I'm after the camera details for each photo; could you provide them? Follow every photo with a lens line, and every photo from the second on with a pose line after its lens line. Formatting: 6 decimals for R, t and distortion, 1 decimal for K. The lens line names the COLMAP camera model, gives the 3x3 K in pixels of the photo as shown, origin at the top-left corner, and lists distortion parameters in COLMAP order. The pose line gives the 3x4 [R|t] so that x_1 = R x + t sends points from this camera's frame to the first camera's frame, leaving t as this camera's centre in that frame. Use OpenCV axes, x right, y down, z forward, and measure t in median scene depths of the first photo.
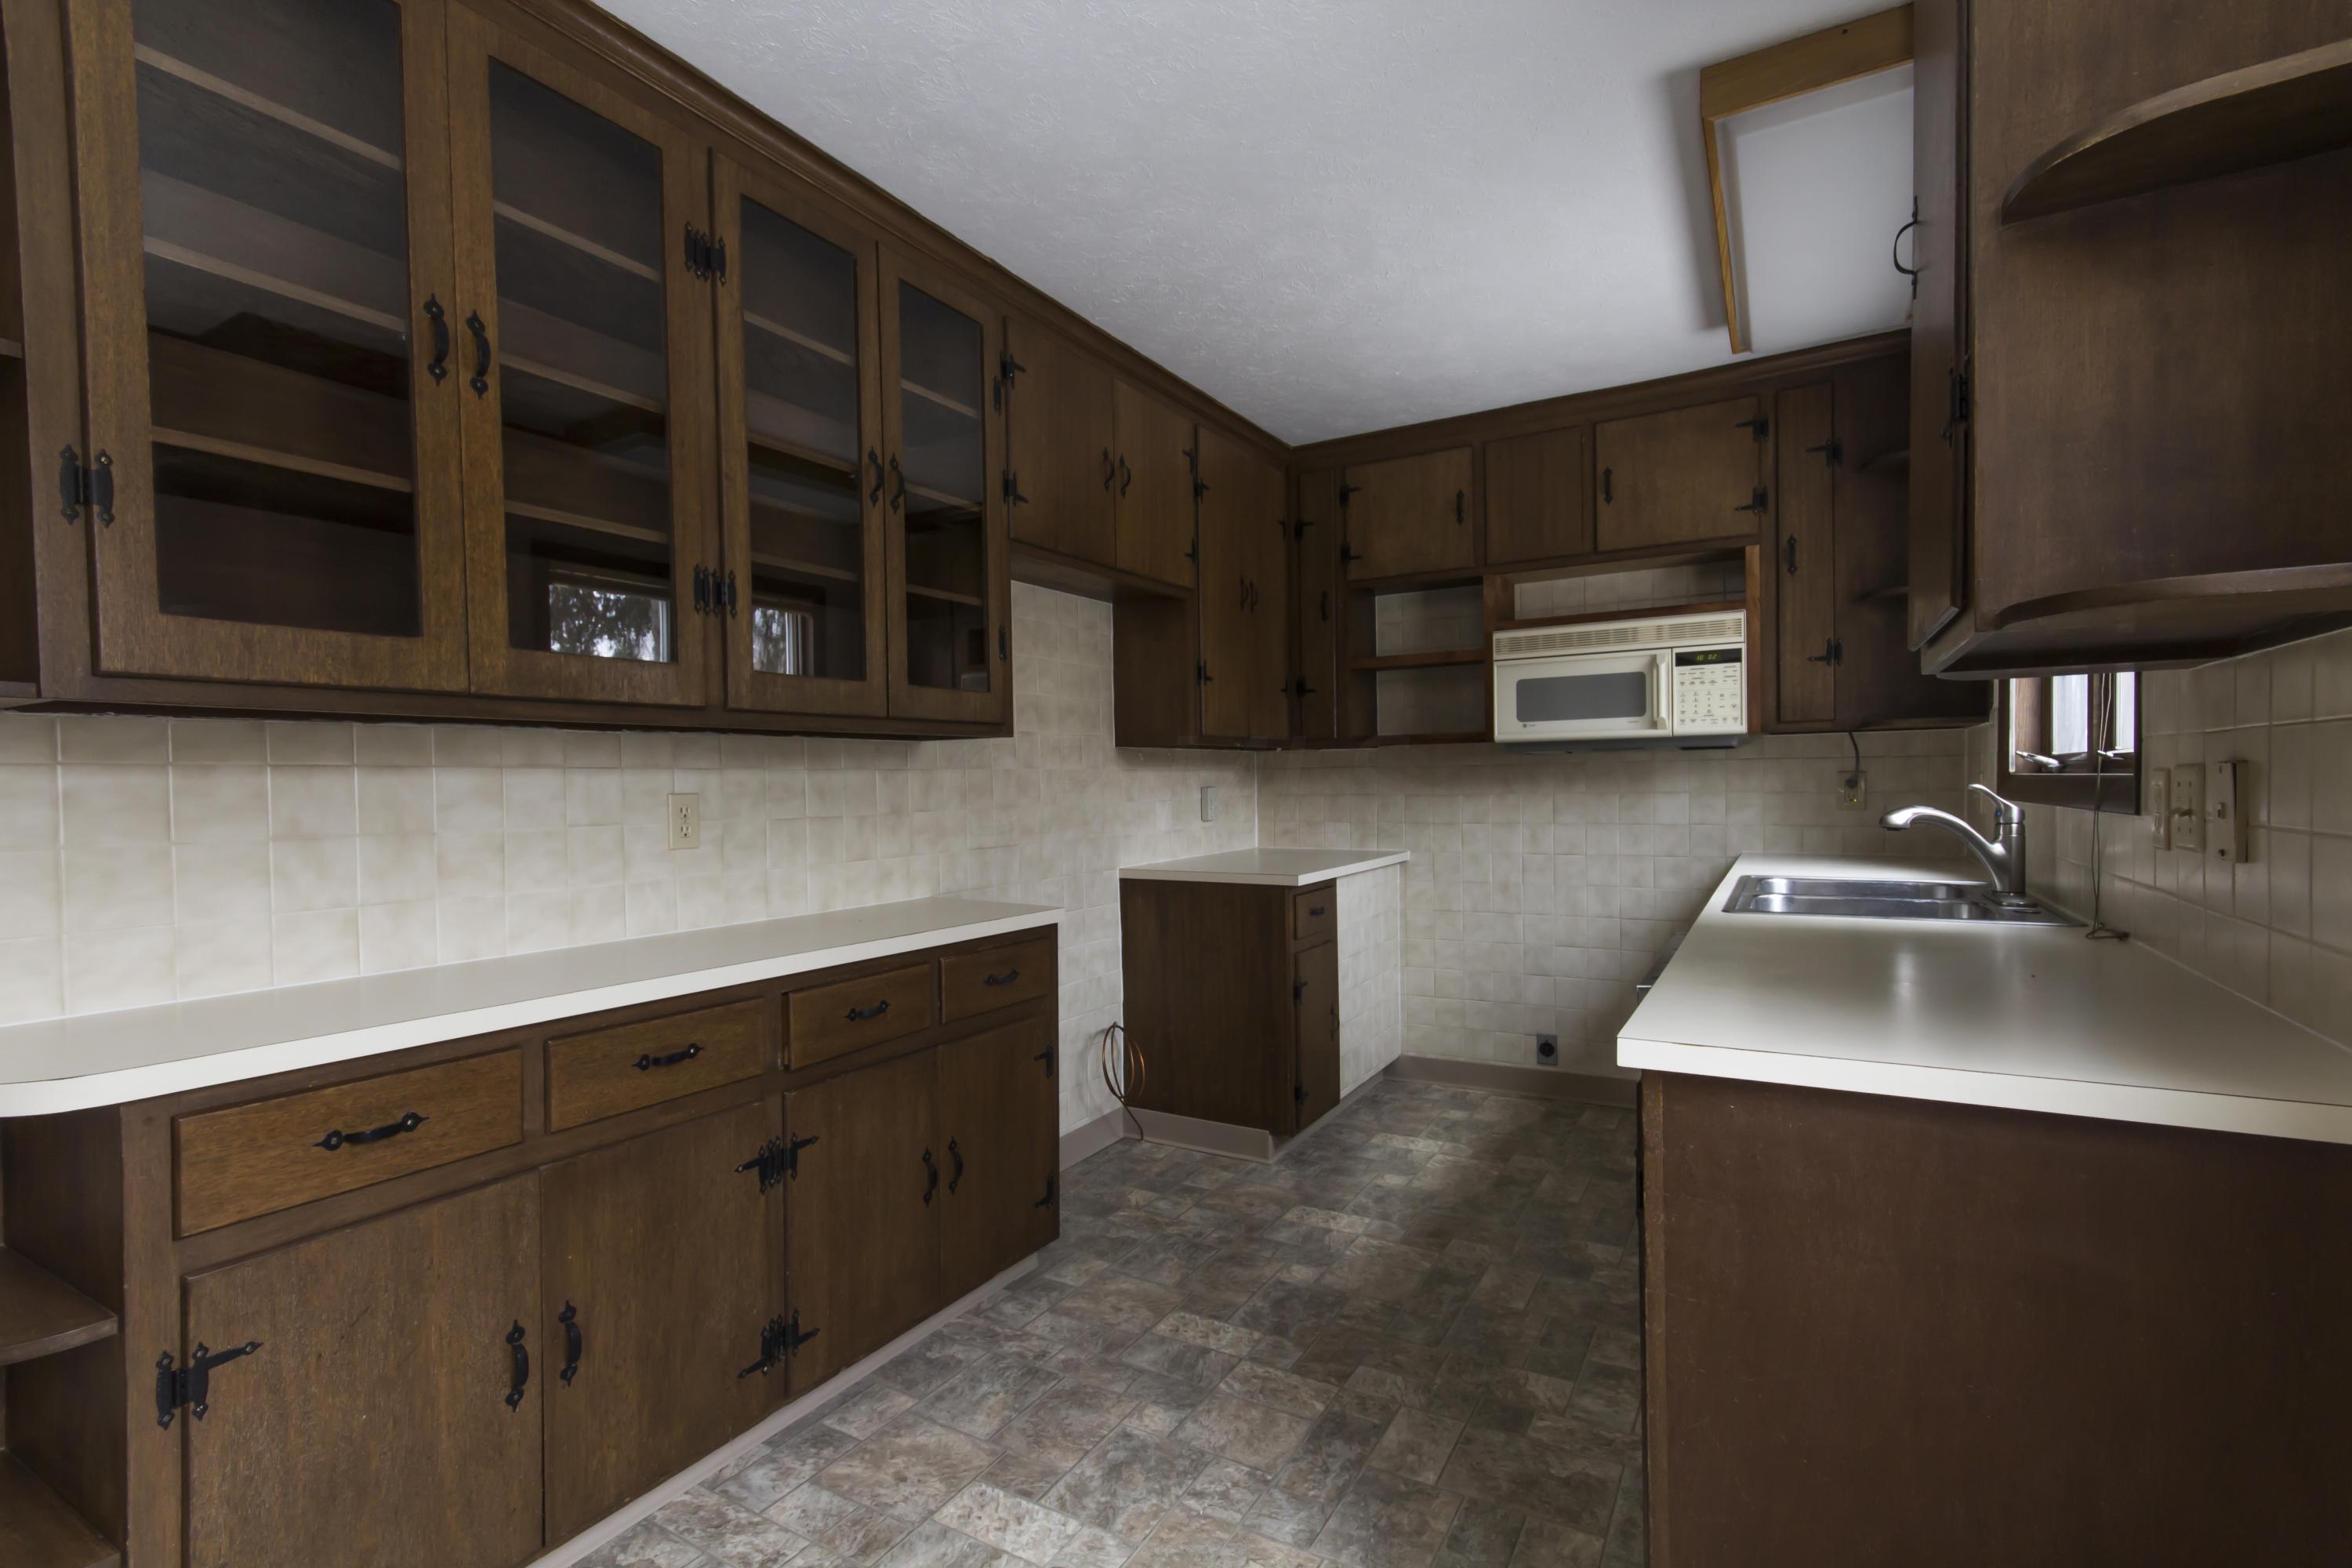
lens RADIAL K [[1078.4, 0, 1171.2], [0, 1078.4, 788.7], [0, 0, 1]] dist [0.000875, -0.000034]
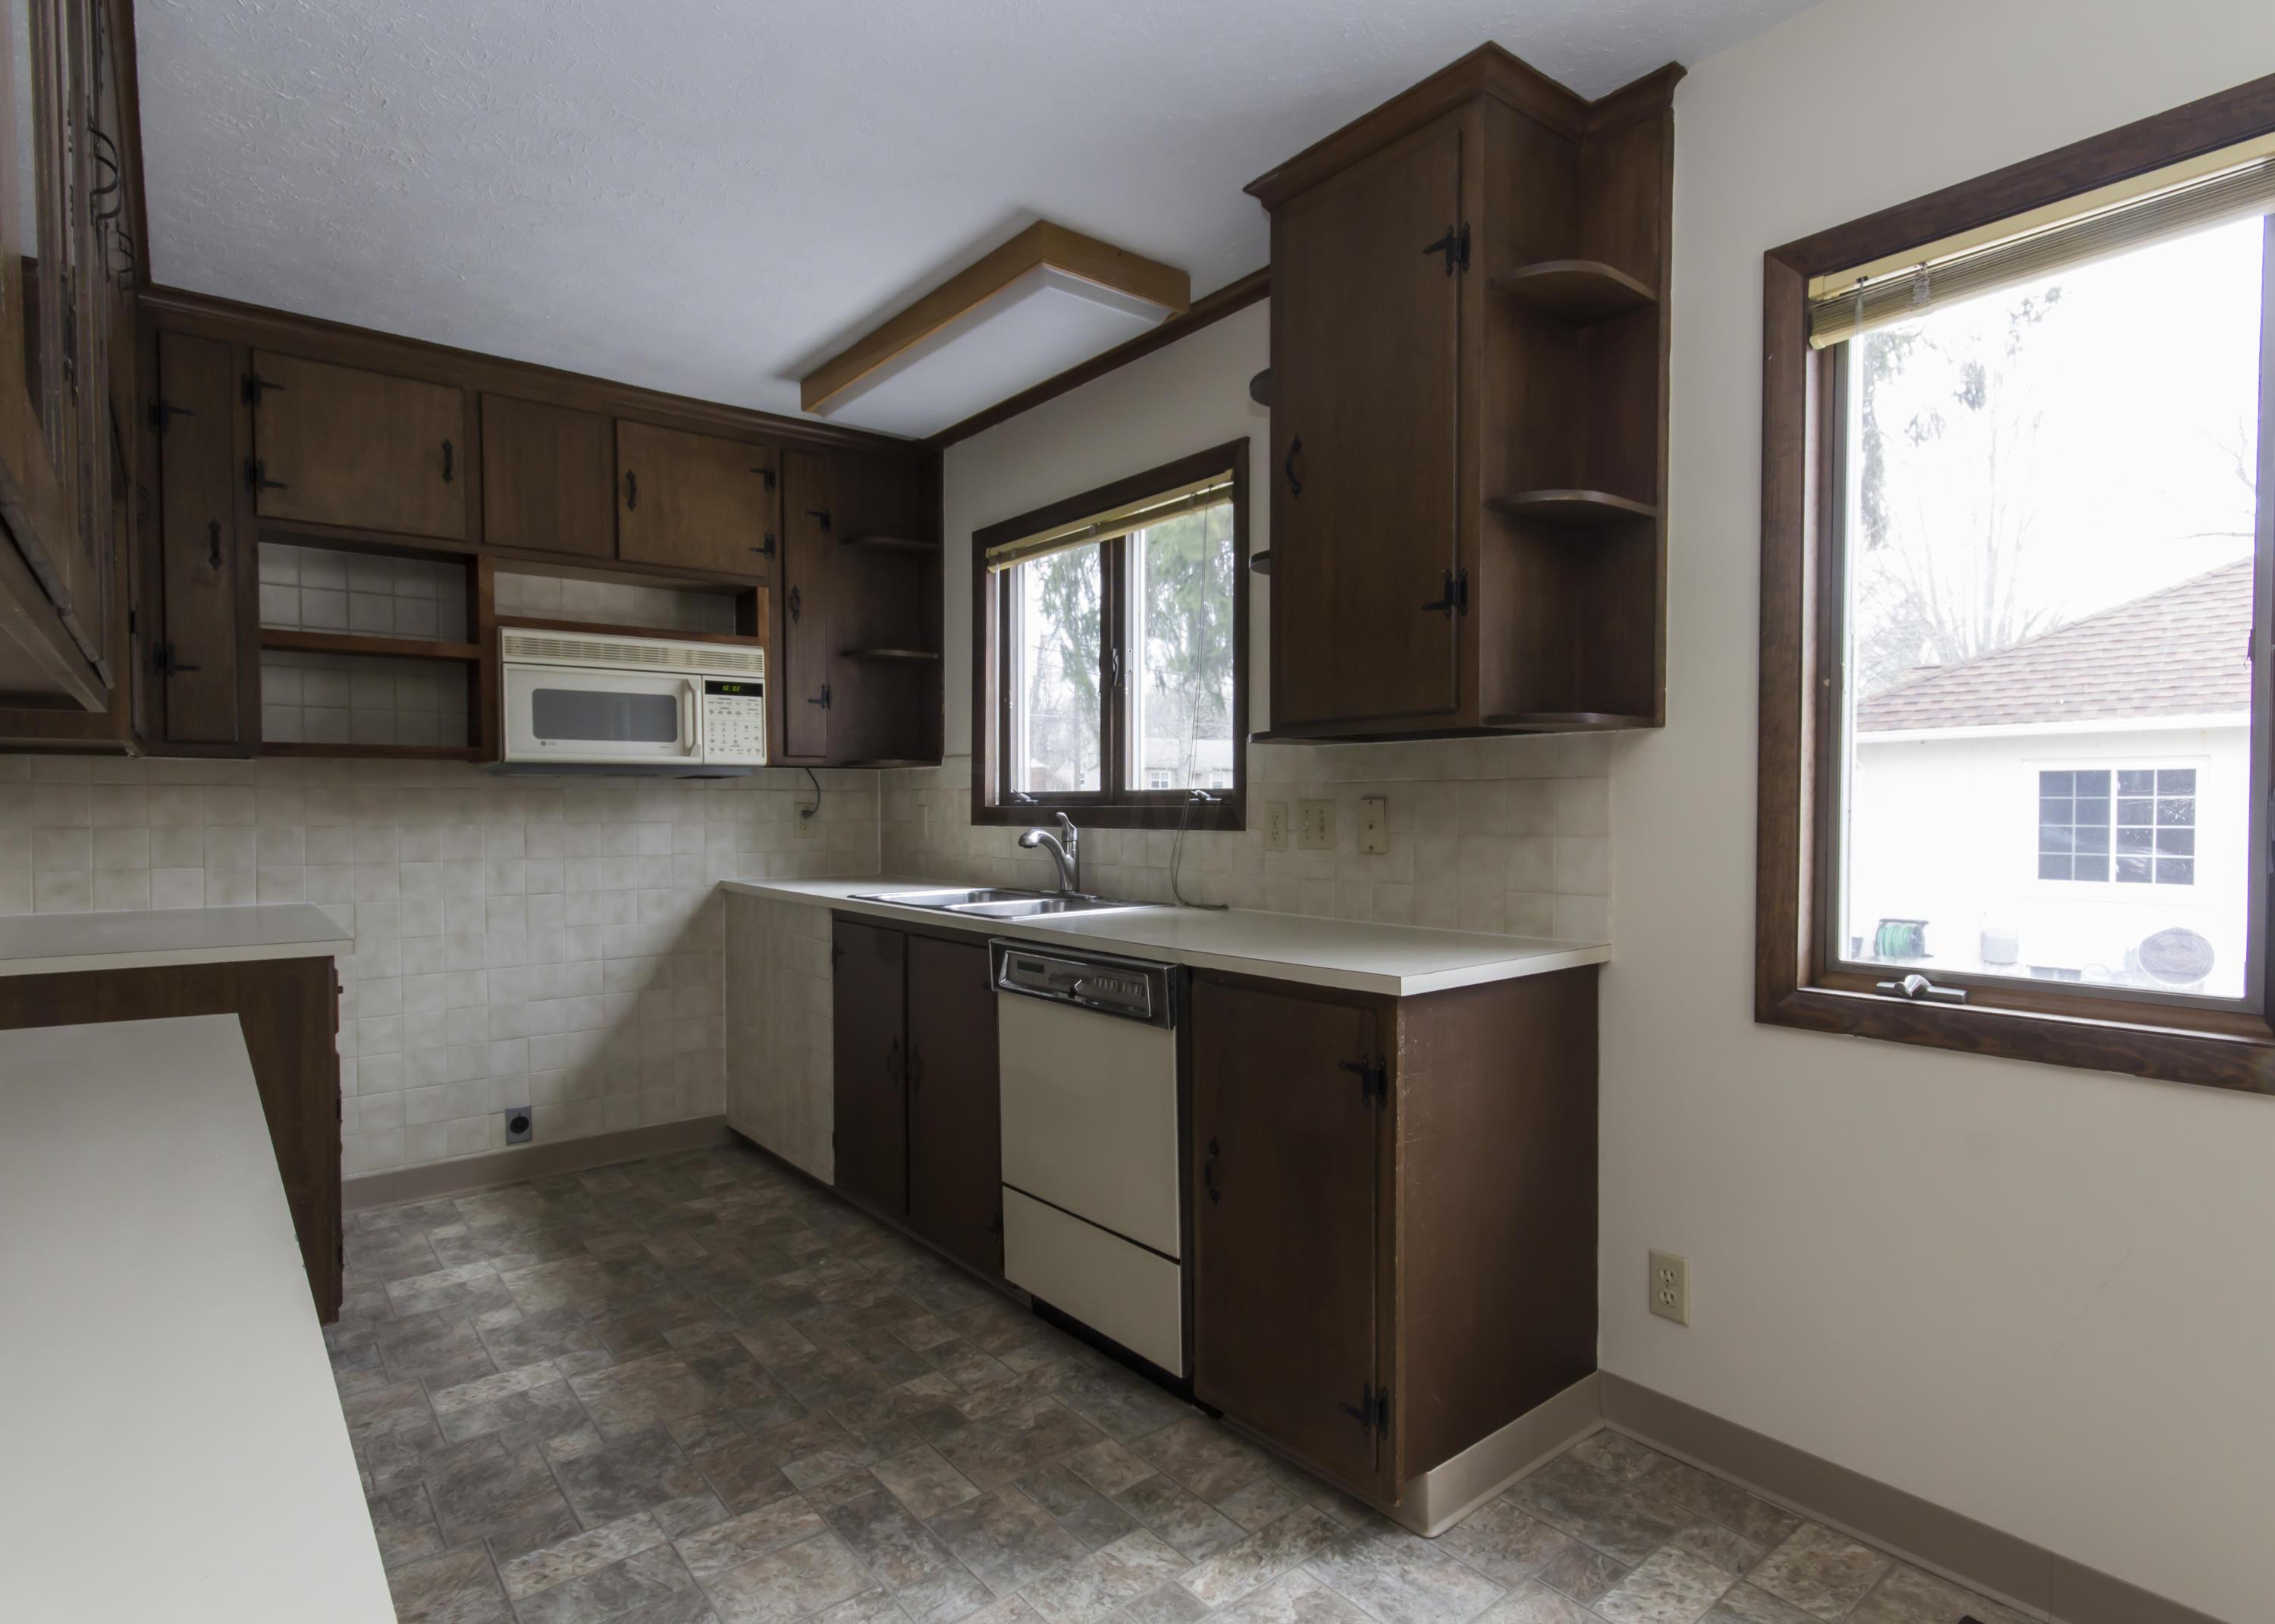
lens RADIAL K [[1173.9, 0, 1137.5], [0, 1173.9, 812.0], [0, 0, 1]] dist [0.000013, 0.000936]
pose [[0.355250, 0.009234, 0.934726, -0.390417], [0.002745, 0.999937, -0.010921, 0.007697], [-0.934767, 0.006445, 0.355202, 0.243084]]
